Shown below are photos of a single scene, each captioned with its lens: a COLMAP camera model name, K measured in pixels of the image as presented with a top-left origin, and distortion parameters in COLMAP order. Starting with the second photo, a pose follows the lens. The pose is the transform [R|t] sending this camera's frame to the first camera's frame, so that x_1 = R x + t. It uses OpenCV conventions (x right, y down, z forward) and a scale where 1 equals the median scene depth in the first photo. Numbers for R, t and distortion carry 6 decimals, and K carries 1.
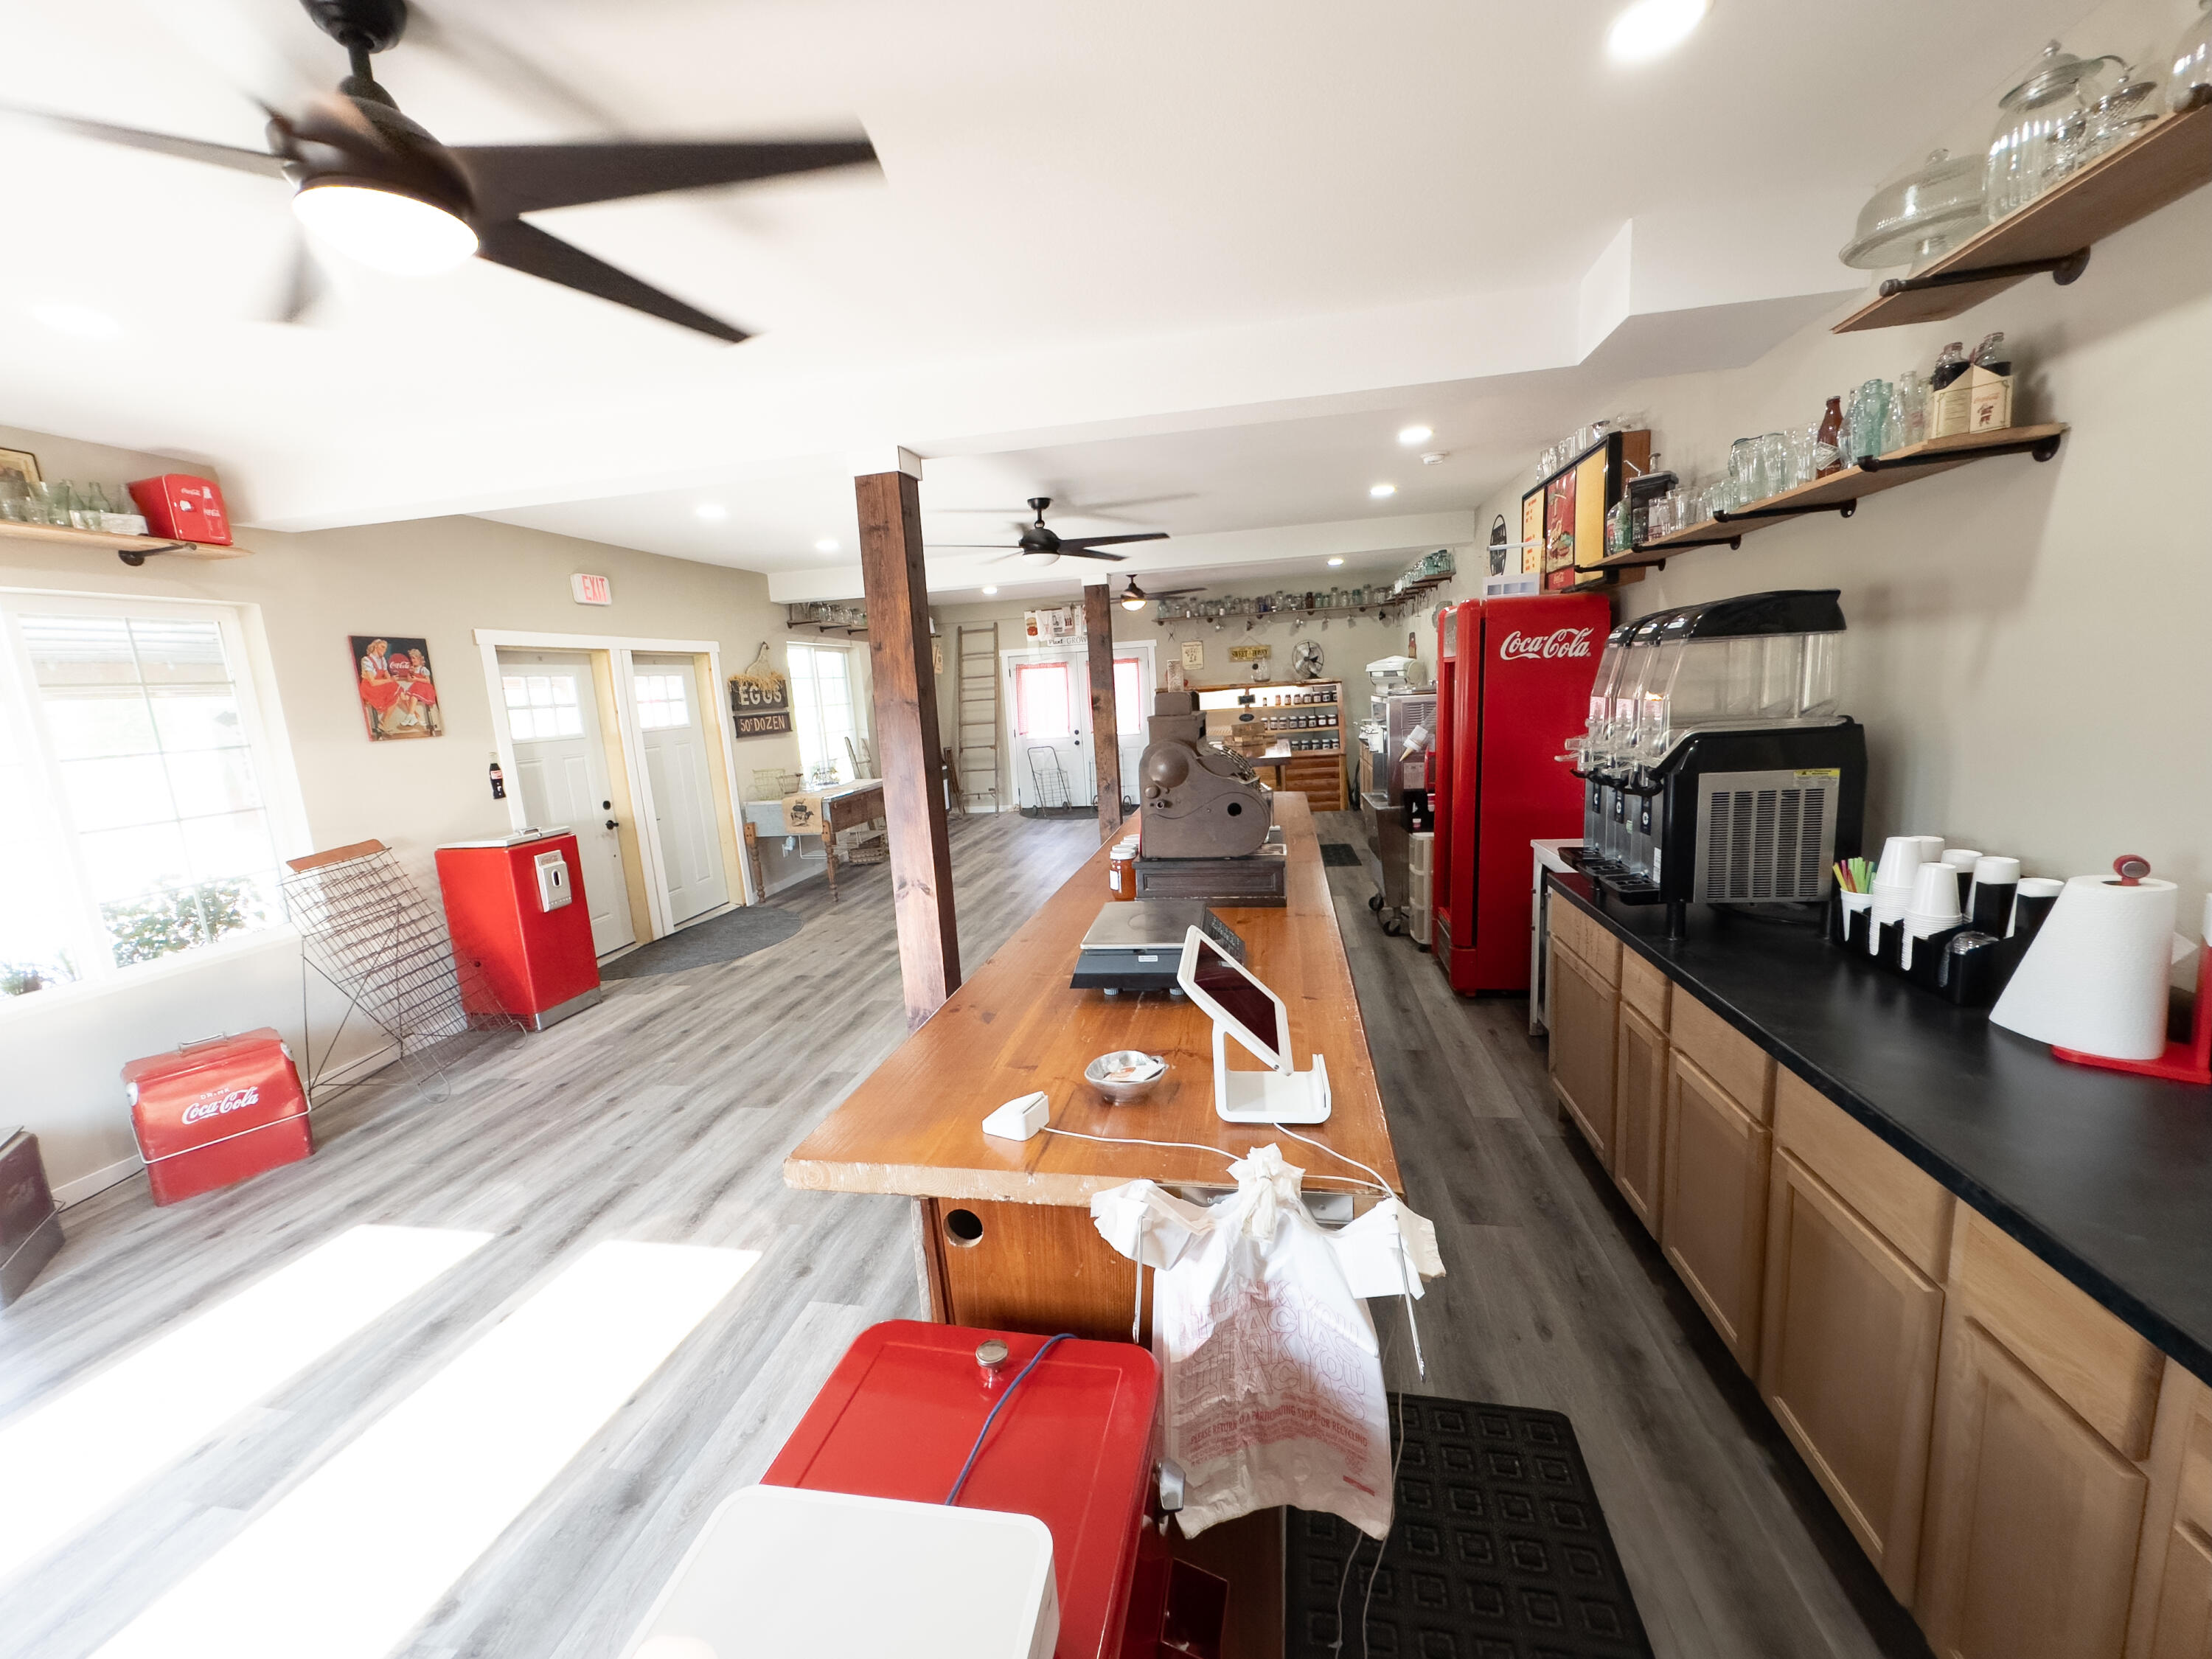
lens RADIAL K [[879.7, 0, 1103.4], [0, 879.7, 825.8], [0, 0, 1]] dist [0.000484, 0.000183]
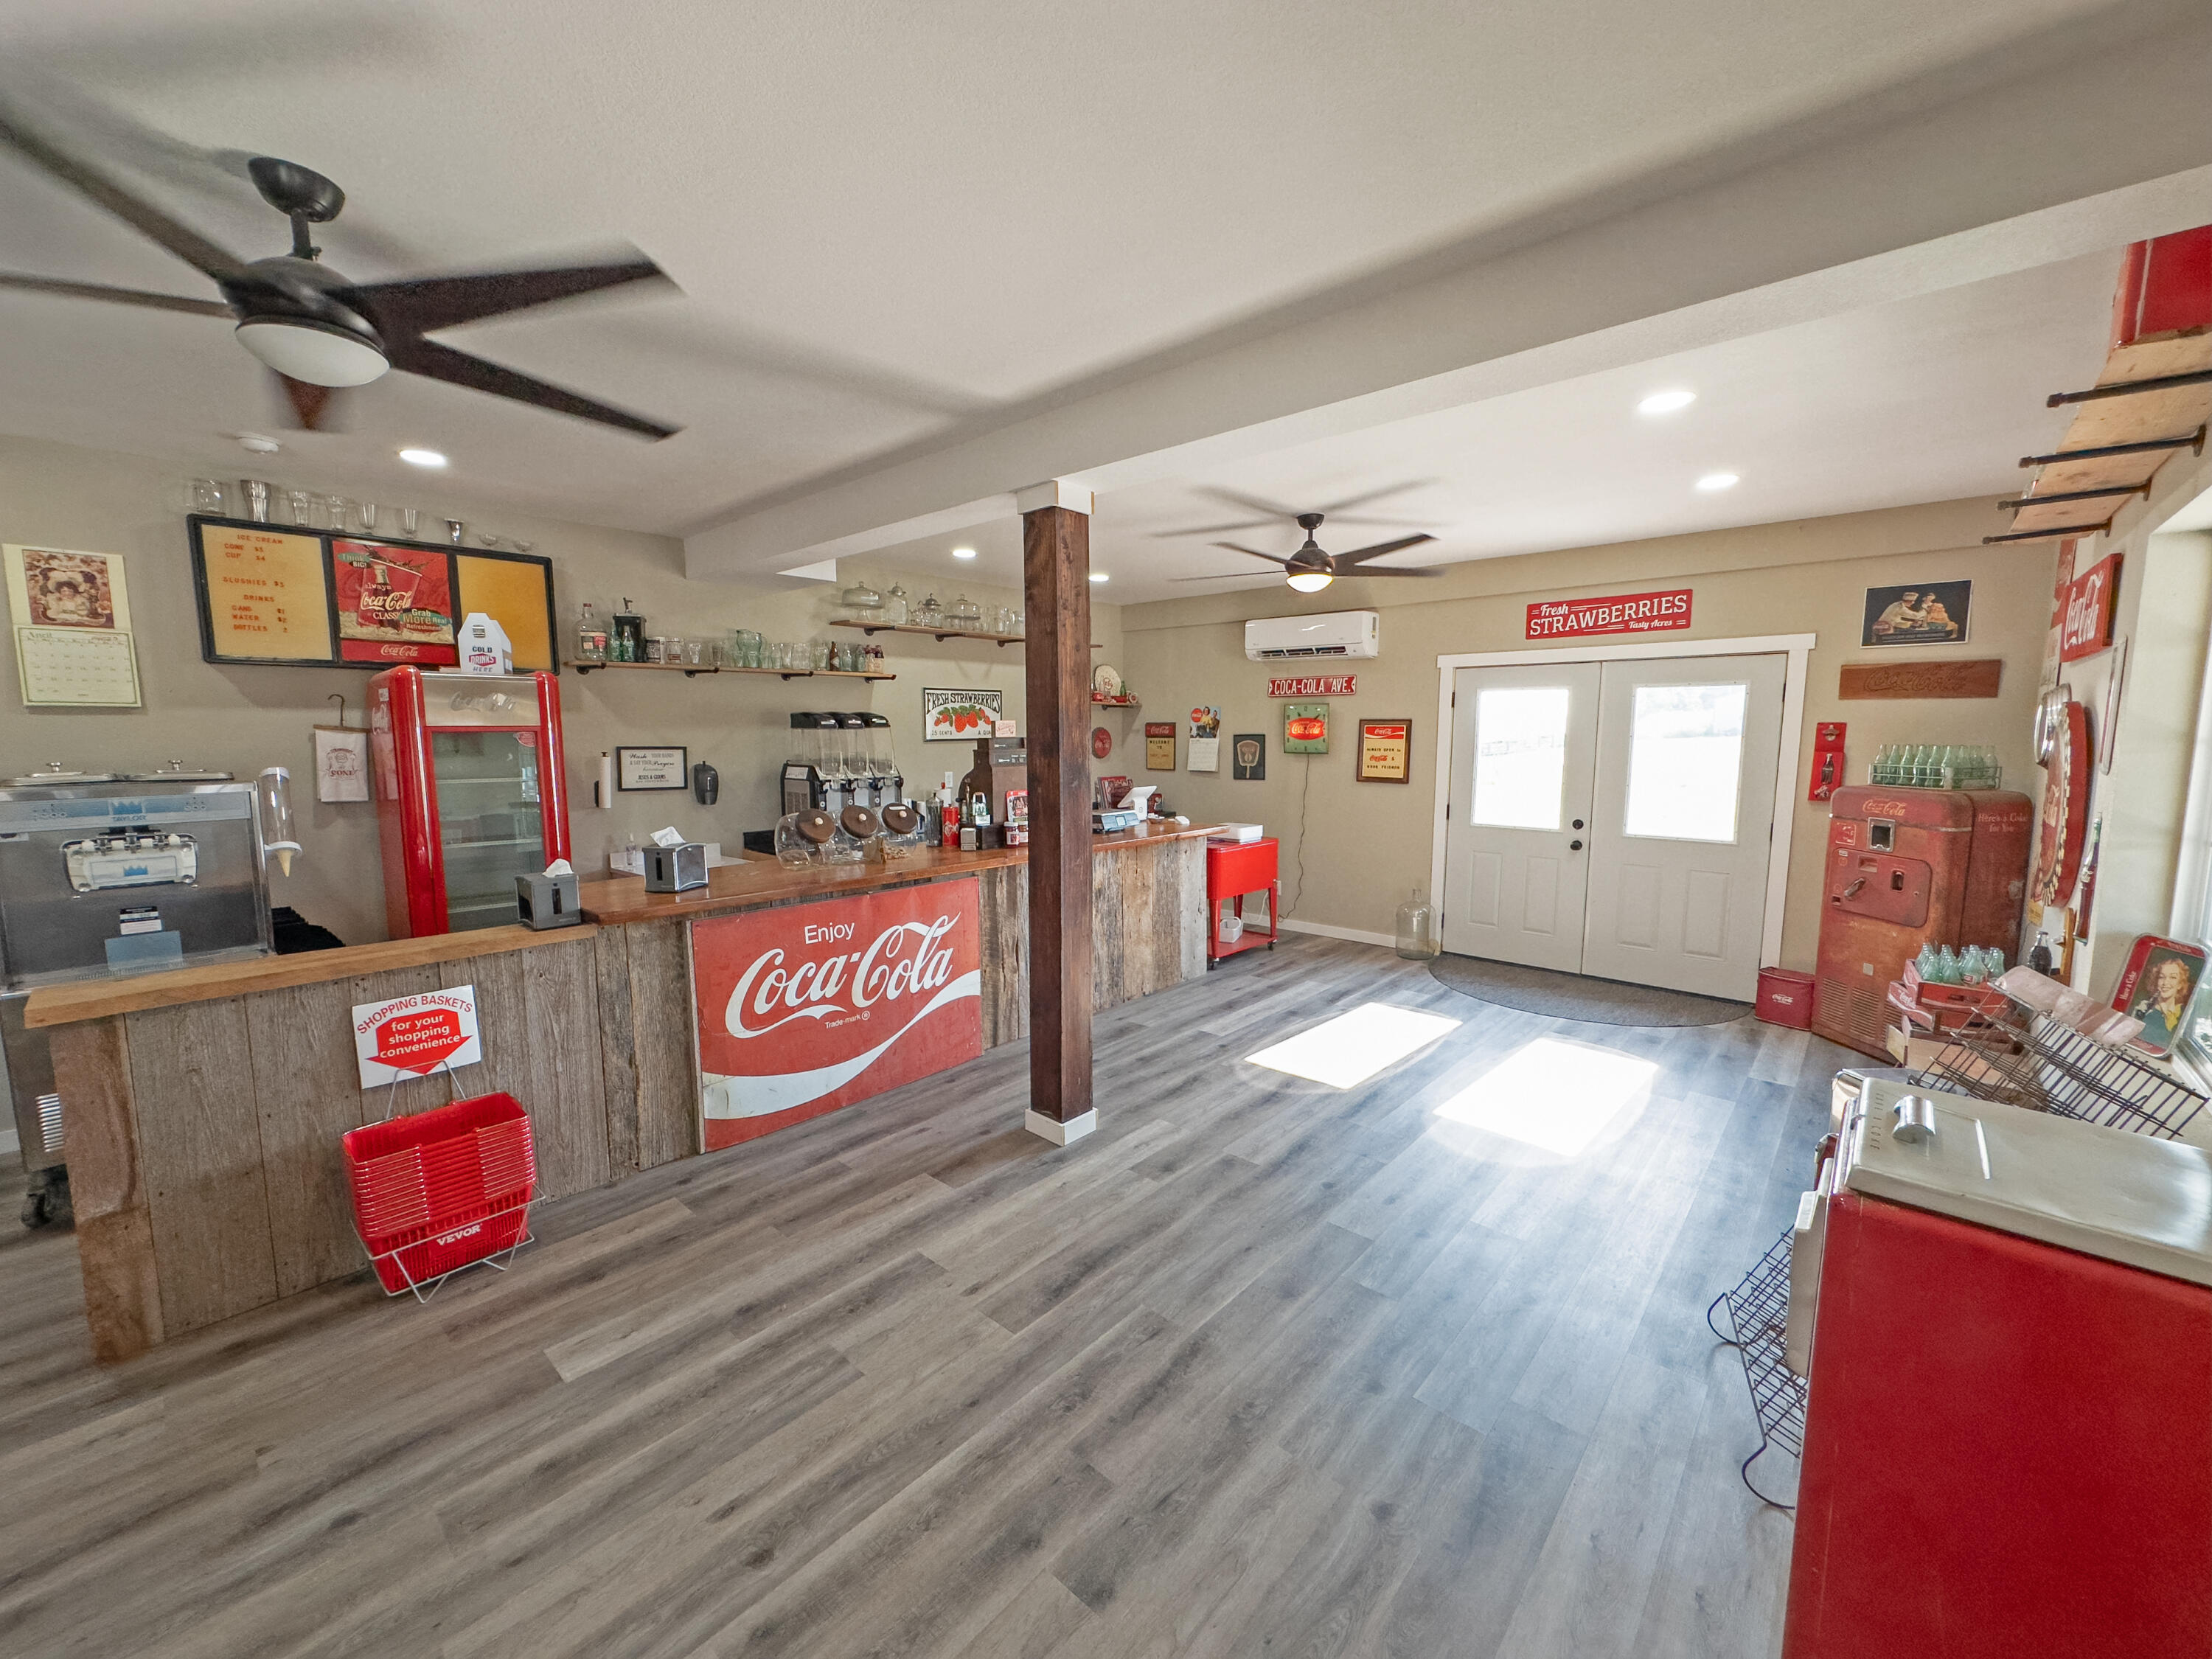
lens RADIAL K [[879.7, 0, 1103.4], [0, 879.7, 825.8], [0, 0, 1]] dist [0.000484, 0.000183]
pose [[-0.852006, 0.004525, 0.523513, -0.258080], [0.135907, 0.967593, 0.212822, -0.081213], [-0.505584, 0.252475, -0.825010, 0.598546]]
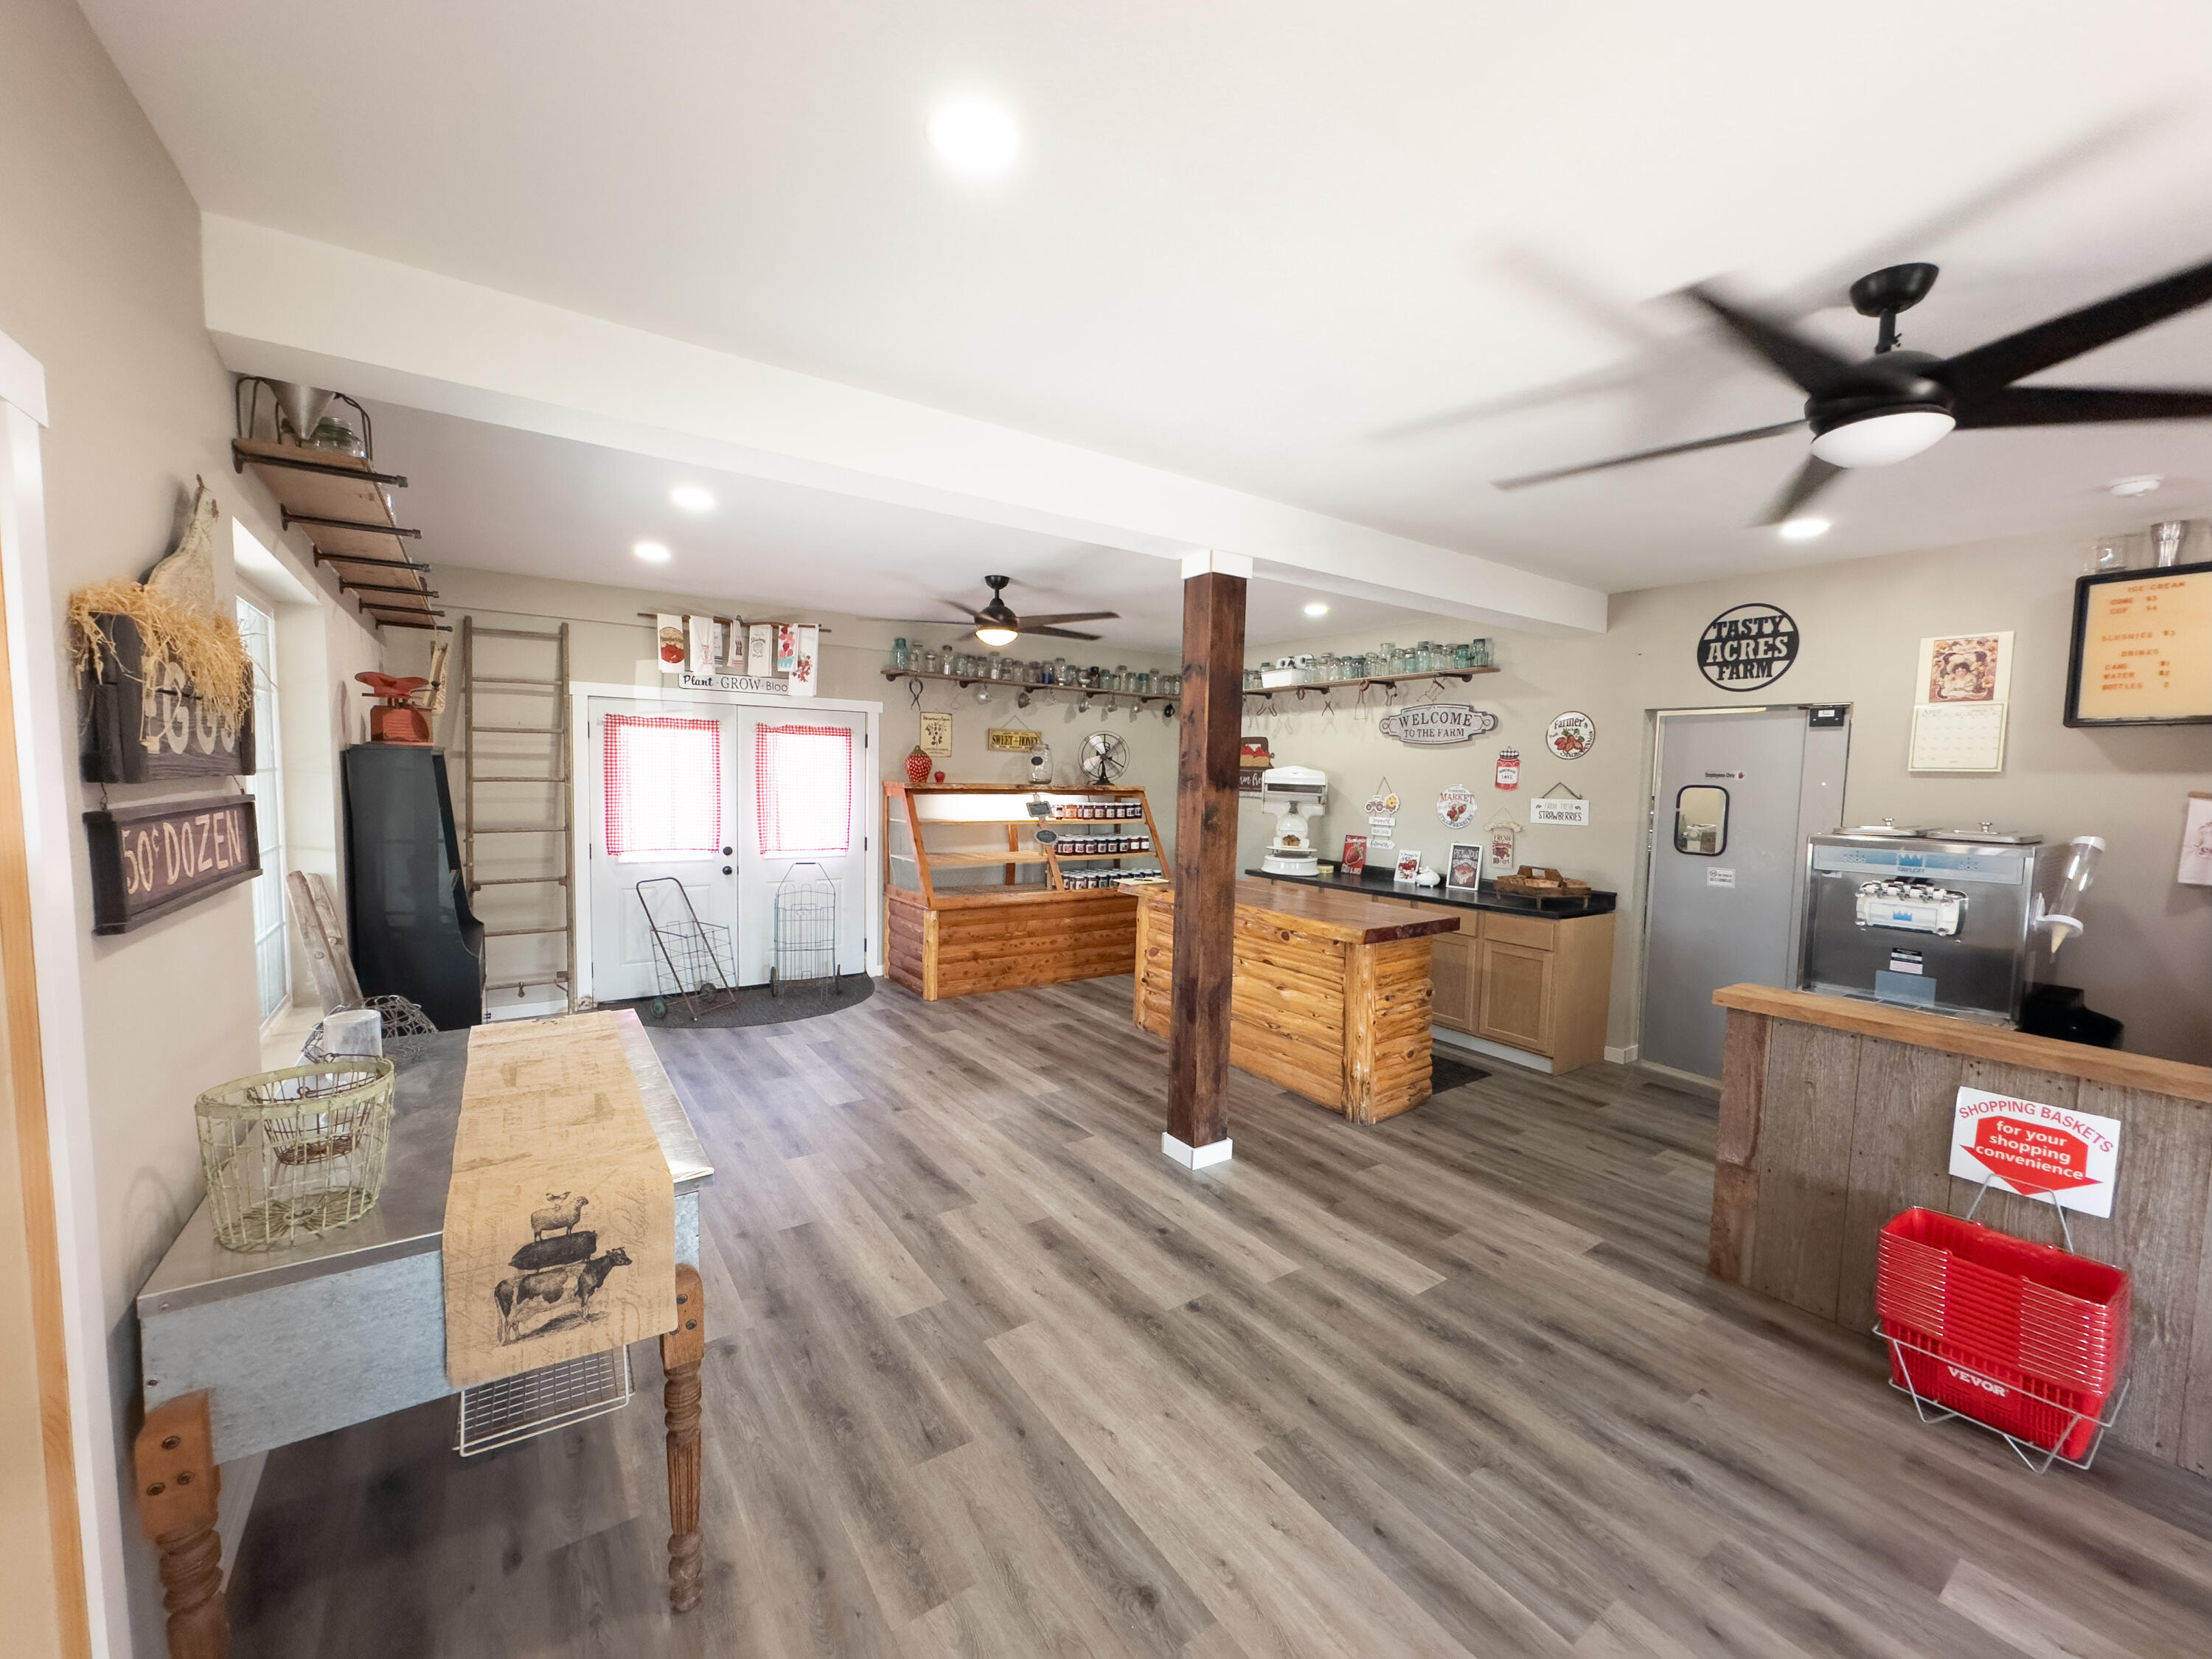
lens RADIAL K [[879.7, 0, 1103.4], [0, 879.7, 825.8], [0, 0, 1]] dist [0.000484, 0.000183]
pose [[0.701601, 0.033322, 0.711790, -0.276877], [0.049192, 0.994258, -0.095034, -0.065340], [-0.710870, 0.101690, 0.695933, 0.504221]]
